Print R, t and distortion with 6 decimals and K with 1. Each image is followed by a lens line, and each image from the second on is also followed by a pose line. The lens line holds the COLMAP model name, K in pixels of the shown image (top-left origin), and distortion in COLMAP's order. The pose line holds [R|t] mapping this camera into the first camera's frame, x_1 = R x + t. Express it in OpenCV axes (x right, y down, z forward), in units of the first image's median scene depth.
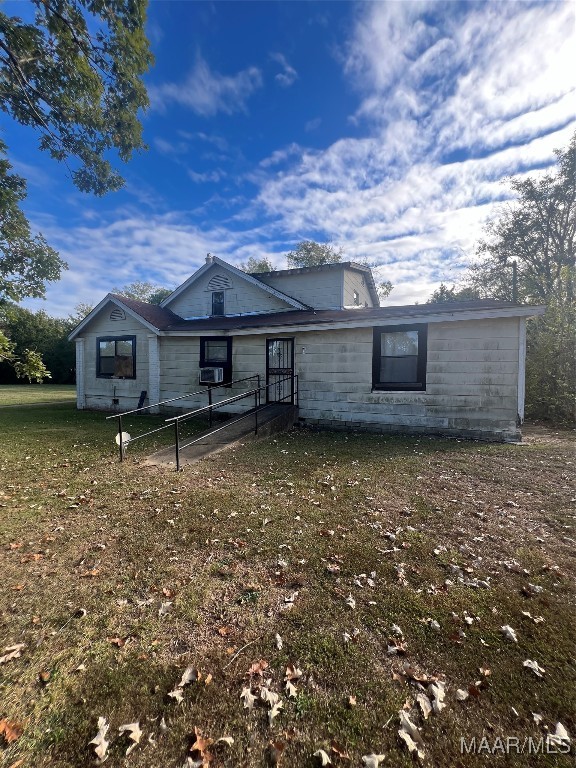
lens RADIAL K [[309.2, 0, 287.1], [0, 309.2, 381.4], [0, 0, 1]] dist [-0.001757, 0.000704]
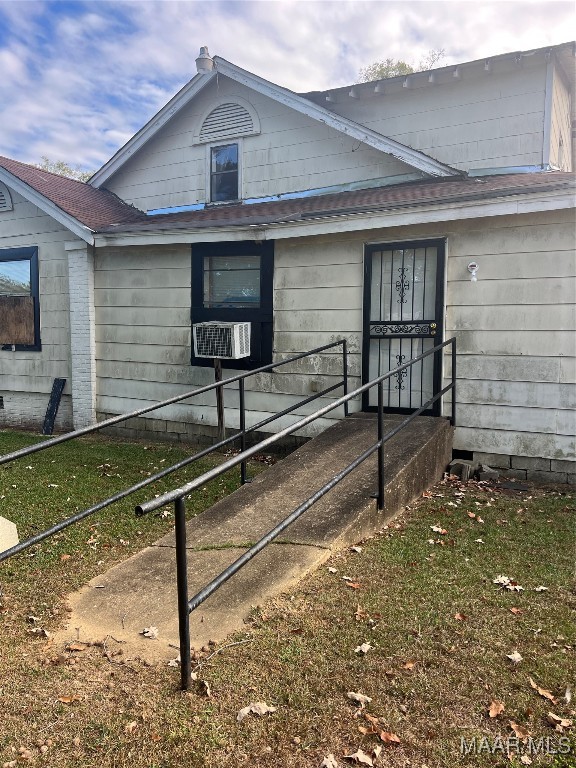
lens RADIAL K [[585.3, 0, 288.6], [0, 585.3, 385.0], [0, 0, 1]] dist [0.045921, -0.003477]
pose [[0.998011, 0.001736, -0.063015, -0.109161], [0.001289, 0.998849, 0.047939, 0.001407], [0.063025, -0.047924, 0.996861, 0.235792]]
